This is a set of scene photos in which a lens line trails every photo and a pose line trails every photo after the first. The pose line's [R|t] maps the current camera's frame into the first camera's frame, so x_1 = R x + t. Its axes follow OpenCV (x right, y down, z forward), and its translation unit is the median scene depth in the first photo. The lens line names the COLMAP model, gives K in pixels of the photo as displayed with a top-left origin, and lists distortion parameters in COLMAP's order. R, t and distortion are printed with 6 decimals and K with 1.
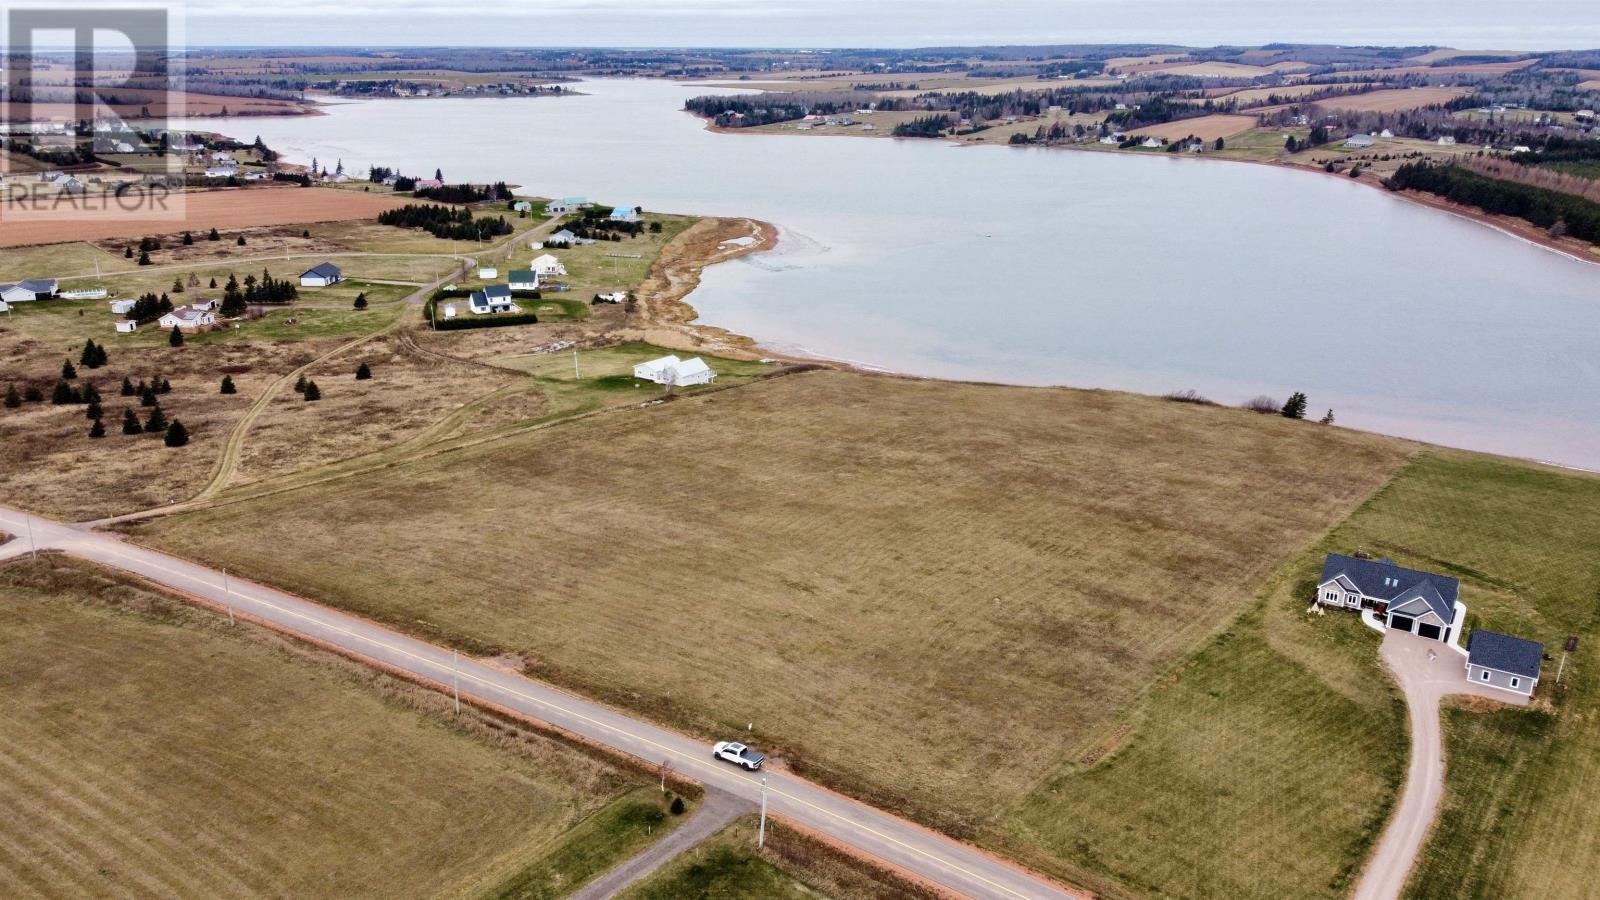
lens RADIAL K [[1213.2, 0, 798.4], [0, 1213.2, 451.2], [0, 0, 1]] dist [0.000990, -0.012916]
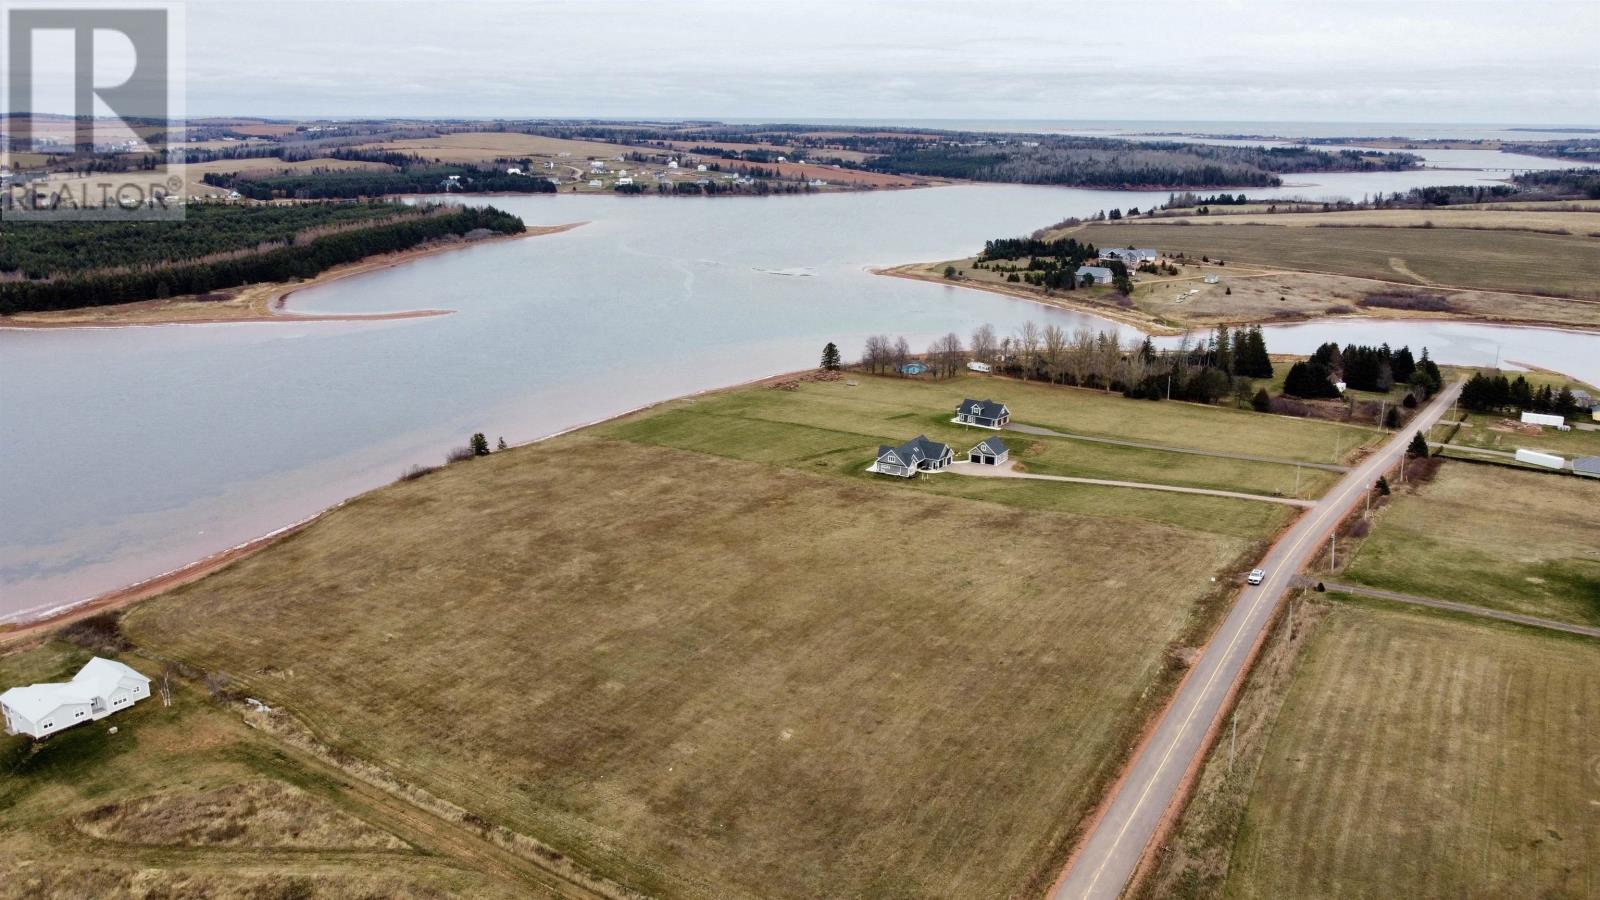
lens RADIAL K [[1213.2, 0, 798.4], [0, 1213.2, 451.2], [0, 0, 1]] dist [0.000990, -0.012916]
pose [[-0.022576, -0.271770, 0.962097, -0.398711], [0.313331, 0.911934, 0.264953, -0.136431], [-0.949375, 0.307437, 0.064566, 0.359648]]
